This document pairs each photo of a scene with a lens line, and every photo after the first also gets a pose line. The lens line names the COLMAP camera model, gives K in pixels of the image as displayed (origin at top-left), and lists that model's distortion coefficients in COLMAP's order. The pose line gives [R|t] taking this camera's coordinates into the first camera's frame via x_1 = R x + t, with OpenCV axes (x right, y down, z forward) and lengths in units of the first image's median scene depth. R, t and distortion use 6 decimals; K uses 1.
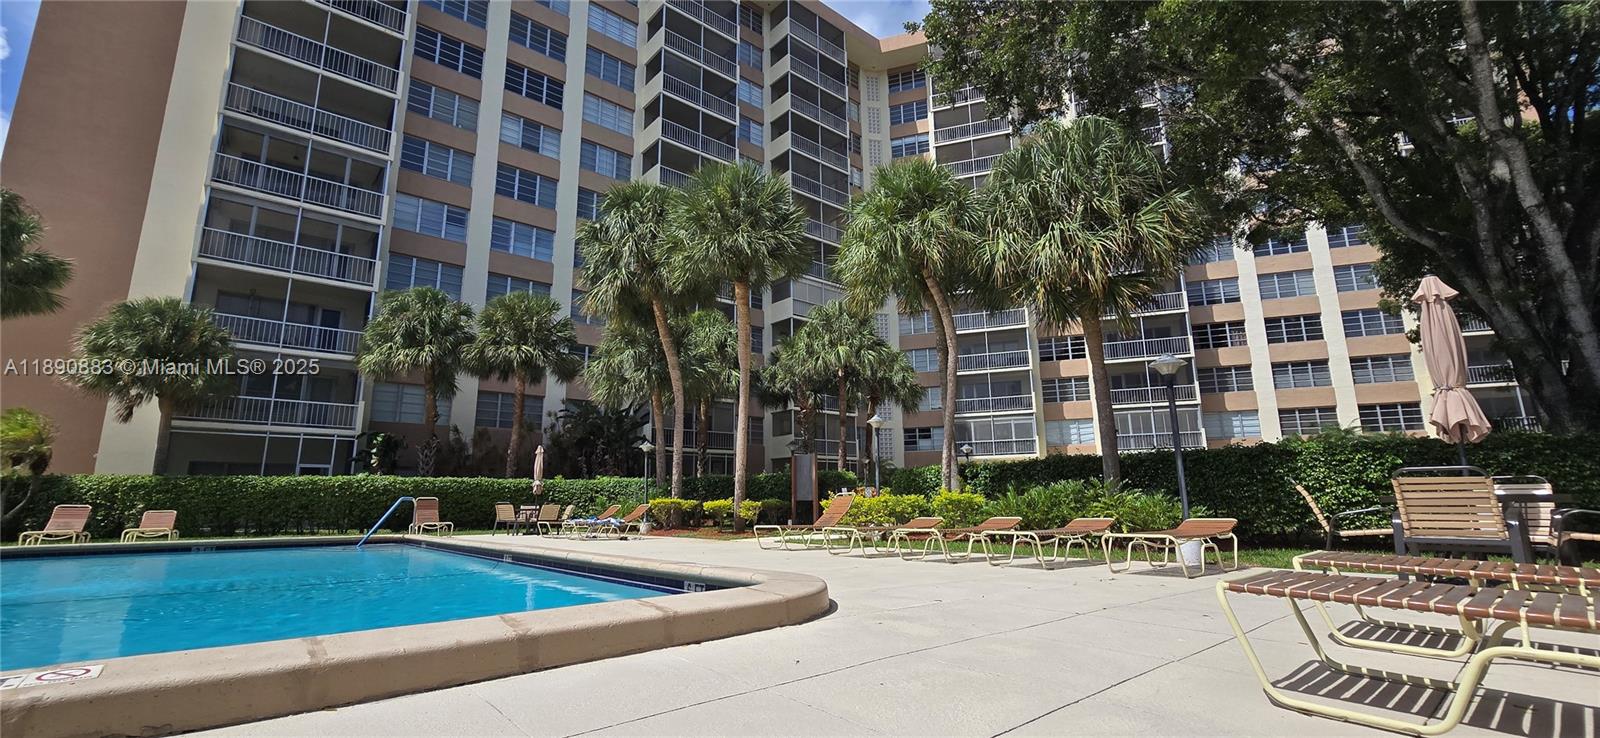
lens RADIAL K [[646.0, 0, 806.8], [0, 646.0, 376.4], [0, 0, 1]] dist [-0.002795, -0.000373]
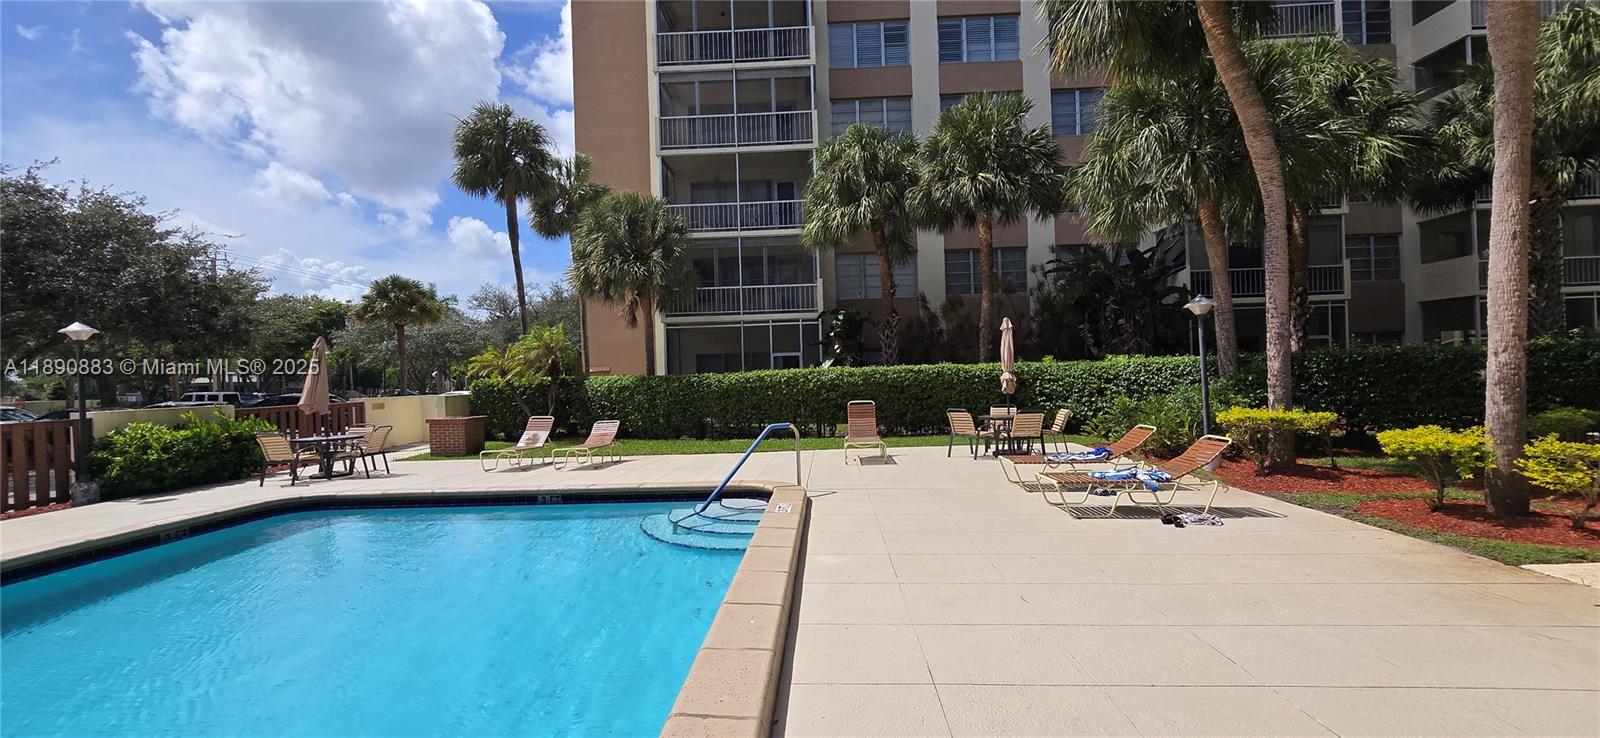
lens RADIAL K [[646.0, 0, 806.8], [0, 646.0, 376.4], [0, 0, 1]] dist [-0.002795, -0.000373]
pose [[0.728115, -0.006909, -0.685420, -0.103343], [0.154455, 0.975886, 0.154239, 0.030276], [0.667826, -0.218171, 0.711625, 0.342039]]
